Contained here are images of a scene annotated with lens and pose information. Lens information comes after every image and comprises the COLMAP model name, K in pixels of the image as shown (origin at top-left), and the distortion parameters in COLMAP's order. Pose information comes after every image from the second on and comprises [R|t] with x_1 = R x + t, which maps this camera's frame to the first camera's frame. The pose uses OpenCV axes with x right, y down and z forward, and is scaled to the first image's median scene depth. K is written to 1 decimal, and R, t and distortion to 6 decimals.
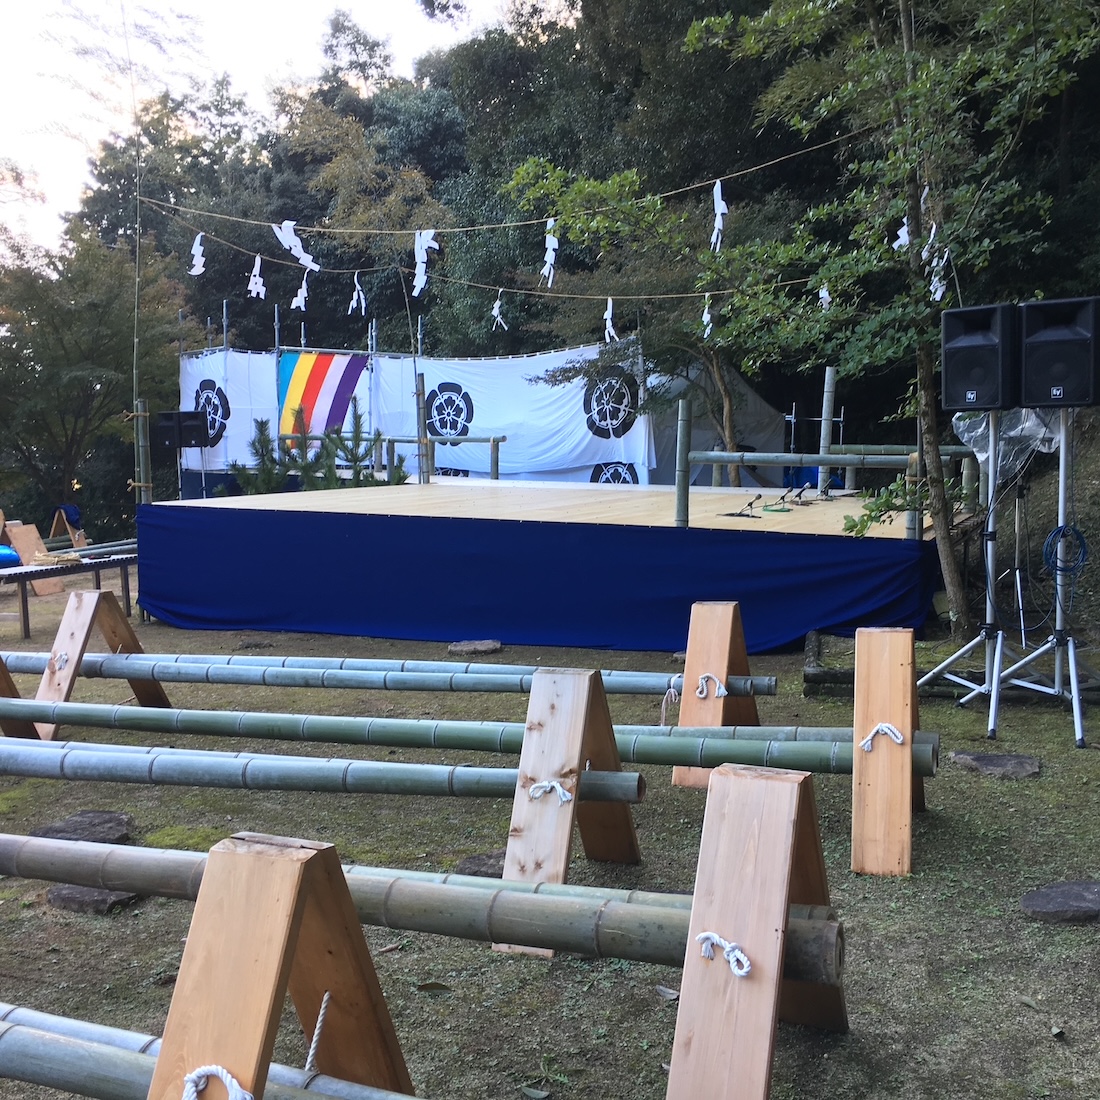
lens RADIAL K [[1315.4, 0, 552.5], [0, 1315.4, 553.5], [0, 0, 1]] dist [0.059292, 0.000000]
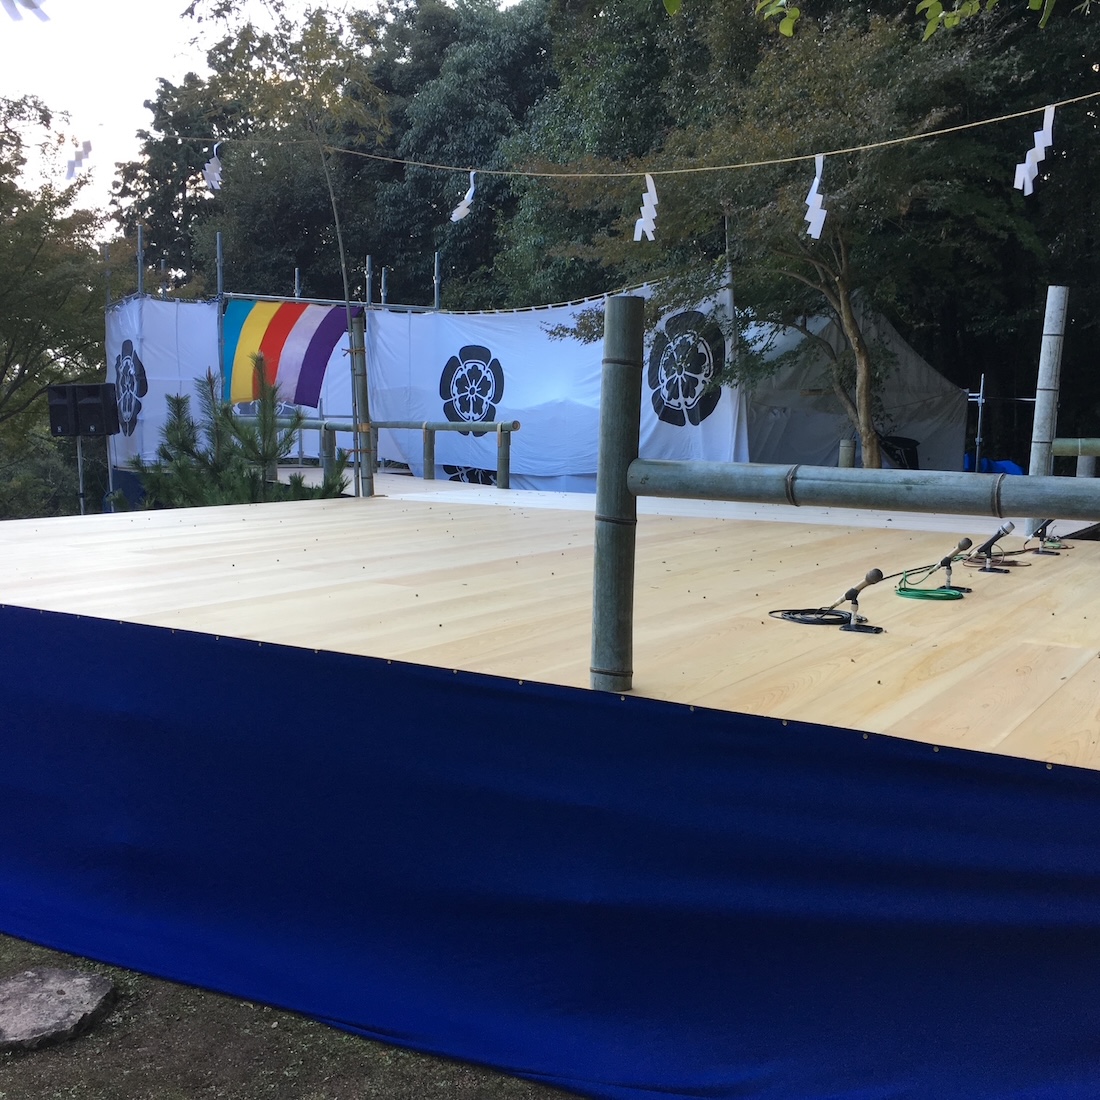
lens RADIAL K [[1315.4, 0, 544.4], [0, 1315.4, 560.8], [0, 0, 1]] dist [0.059292, 0.000000]
pose [[0.990469, 0.019583, -0.136335, 0.059920], [-0.017821, 0.999741, 0.014134, -0.026824], [0.136577, -0.011570, 0.990562, 0.320879]]
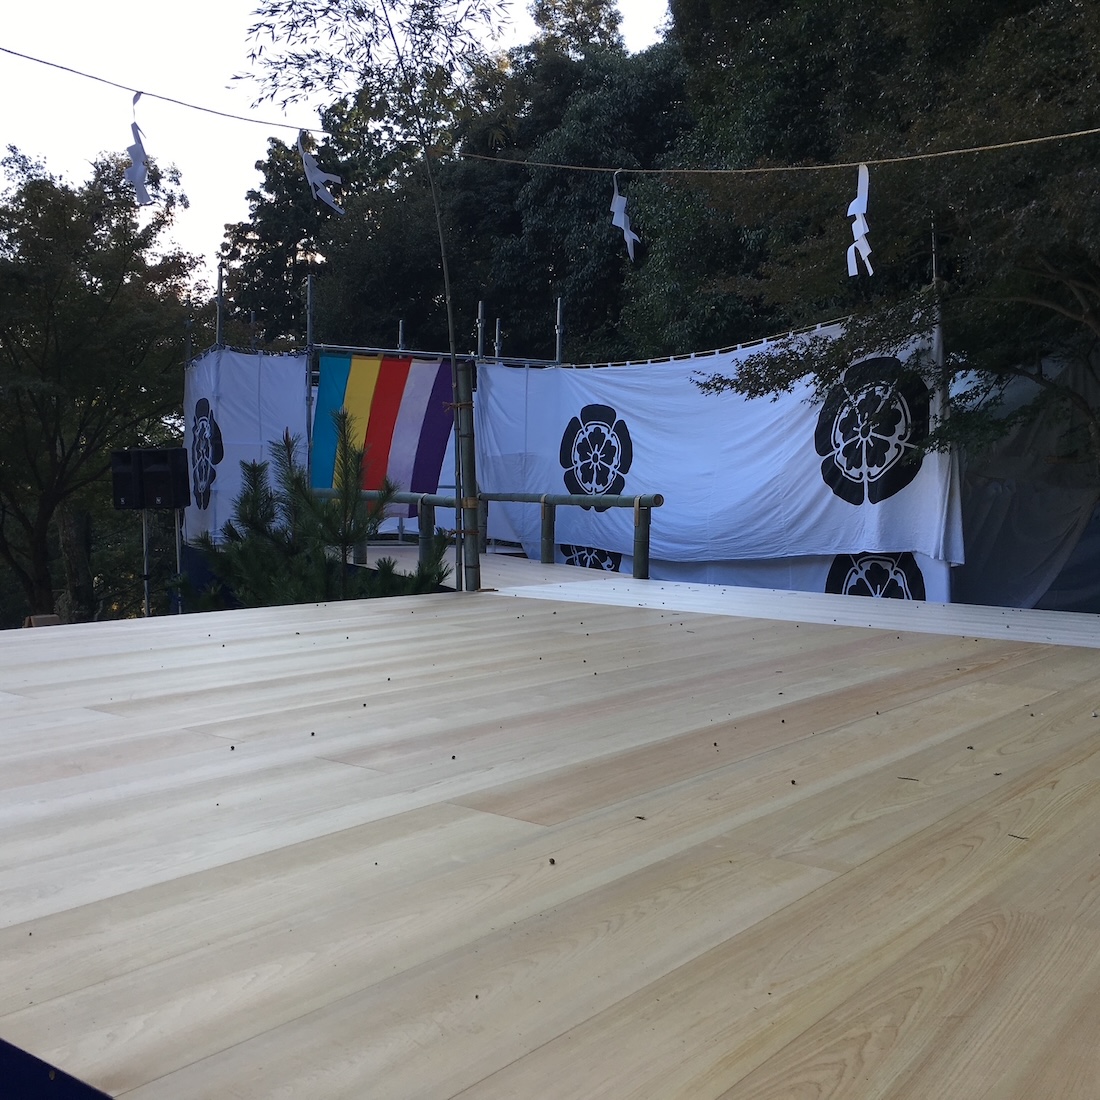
lens RADIAL K [[1315.4, 0, 542.0], [0, 1315.4, 558.6], [0, 0, 1]] dist [0.059292, 0.000000]
pose [[0.975151, 0.022368, -0.220407, 0.030523], [-0.031382, 0.998804, -0.037480, -0.038509], [0.219305, 0.043465, 0.974688, 0.431837]]
